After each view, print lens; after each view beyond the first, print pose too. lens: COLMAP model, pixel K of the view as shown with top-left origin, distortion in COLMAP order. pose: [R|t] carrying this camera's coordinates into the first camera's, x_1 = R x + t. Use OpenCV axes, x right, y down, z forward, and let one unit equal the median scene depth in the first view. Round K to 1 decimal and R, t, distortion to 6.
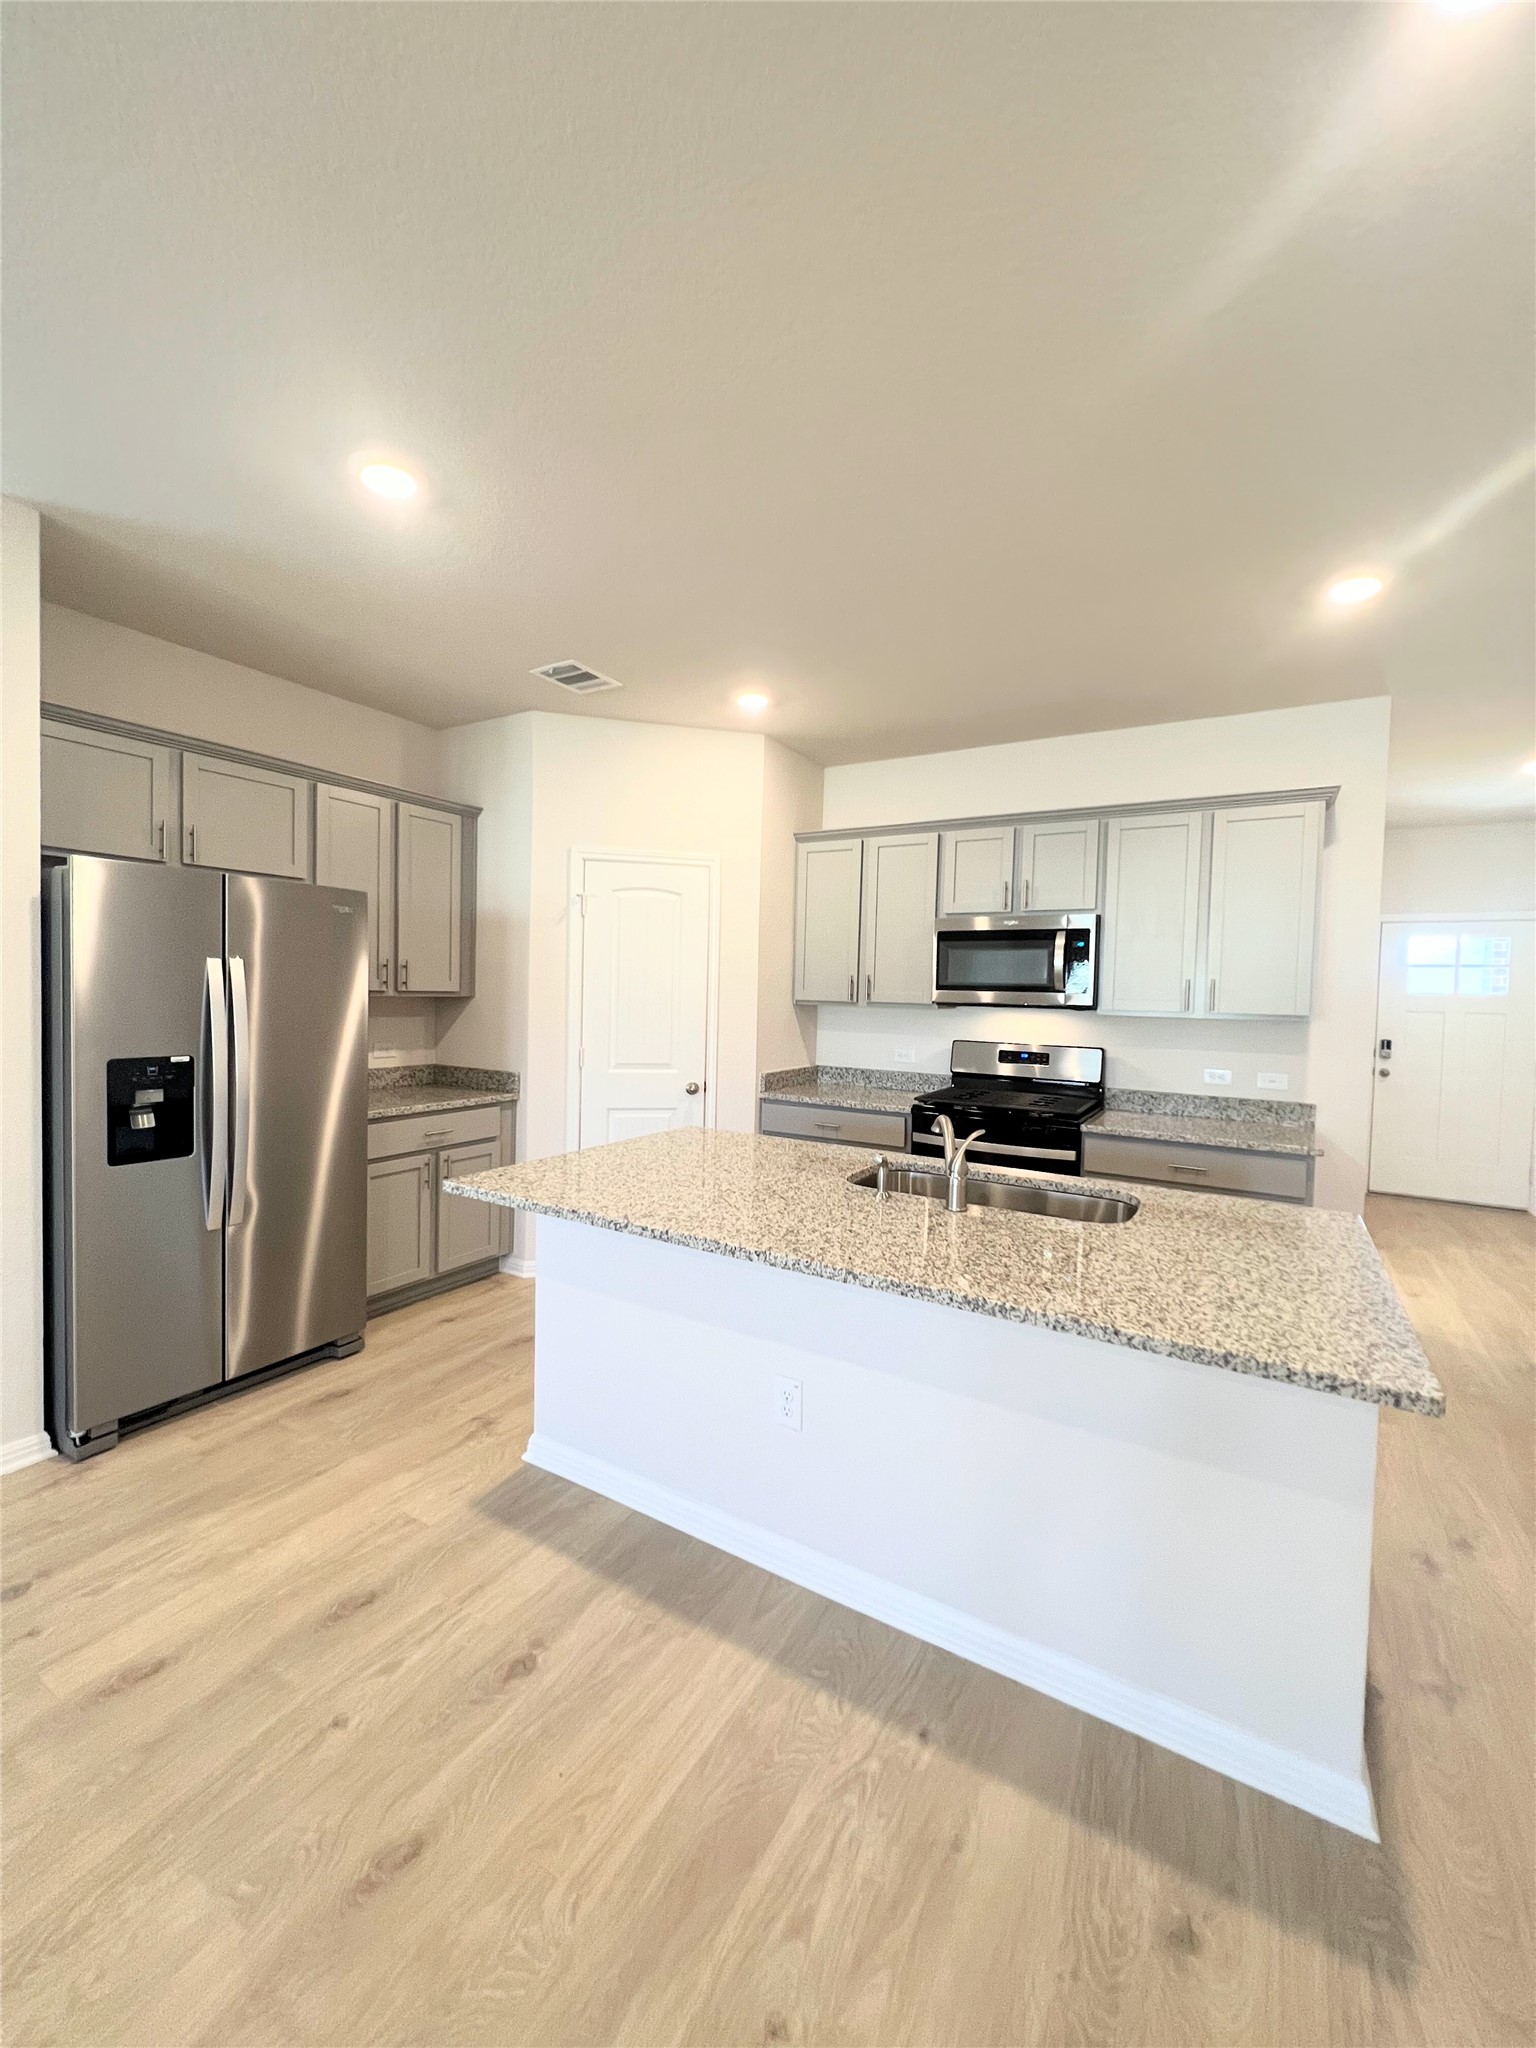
lens RADIAL K [[817.8, 0, 772.9], [0, 817.8, 1019.1], [0, 0, 1]] dist [-0.002138, 0.000343]
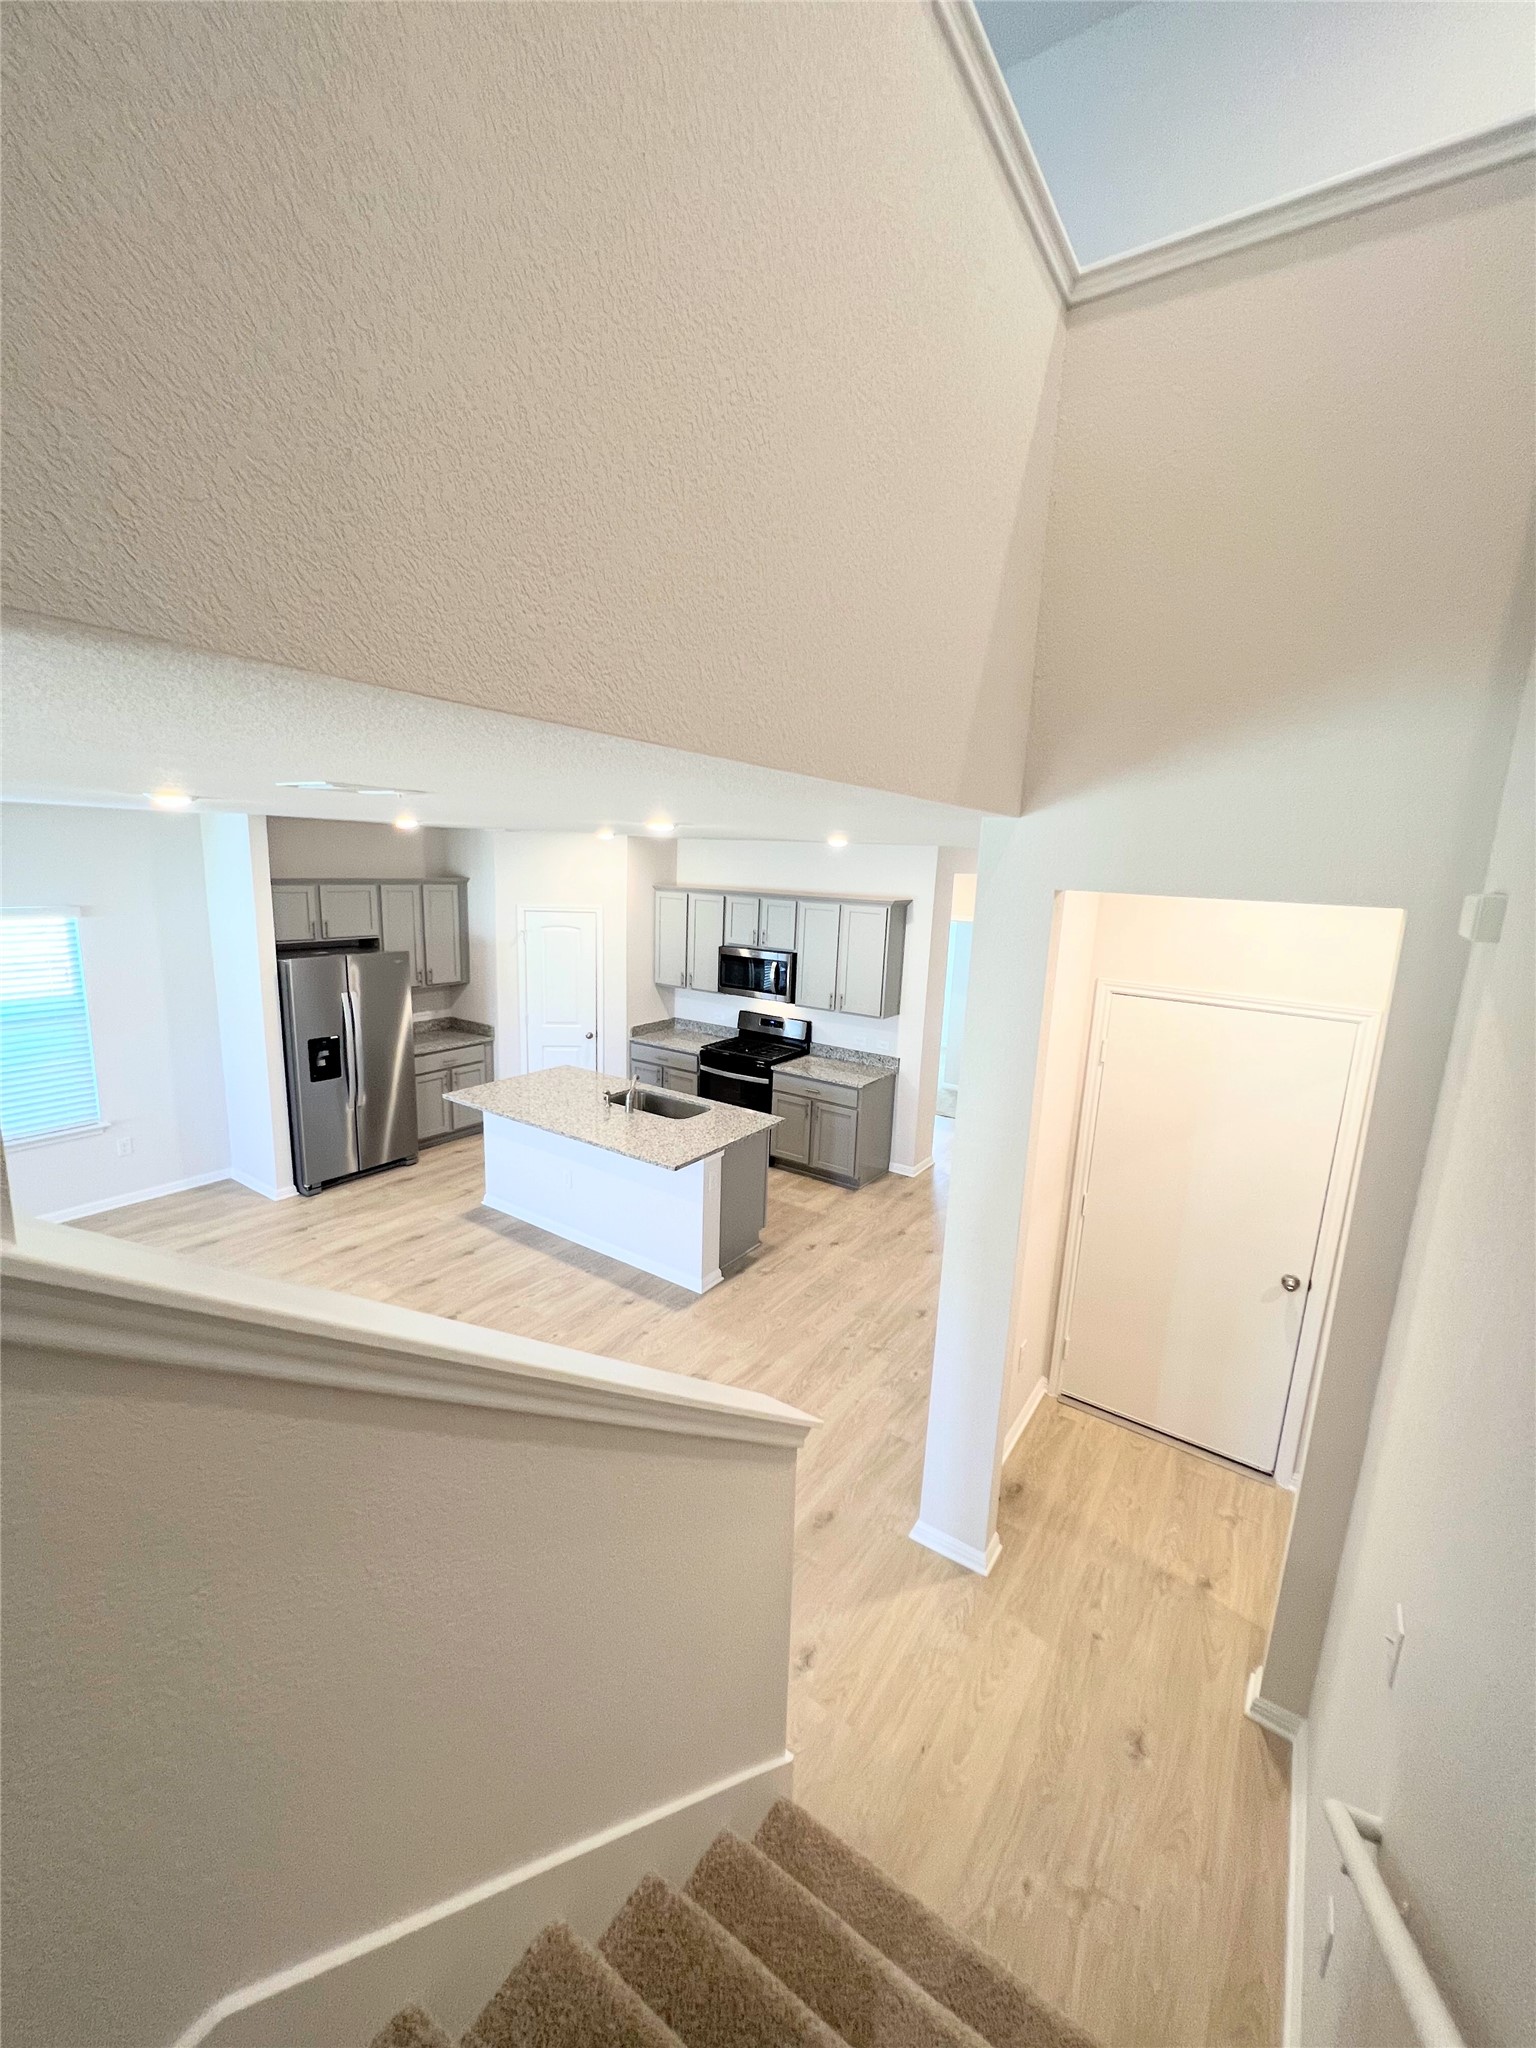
lens RADIAL K [[817.8, 0, 771.7], [0, 817.8, 1021.1], [0, 0, 1]] dist [-0.002138, 0.000343]
pose [[0.998083, 0.024723, -0.056738, 0.469737], [-0.015554, 0.987525, 0.156690, -0.273166], [0.059904, -0.155507, 0.986017, -0.875769]]
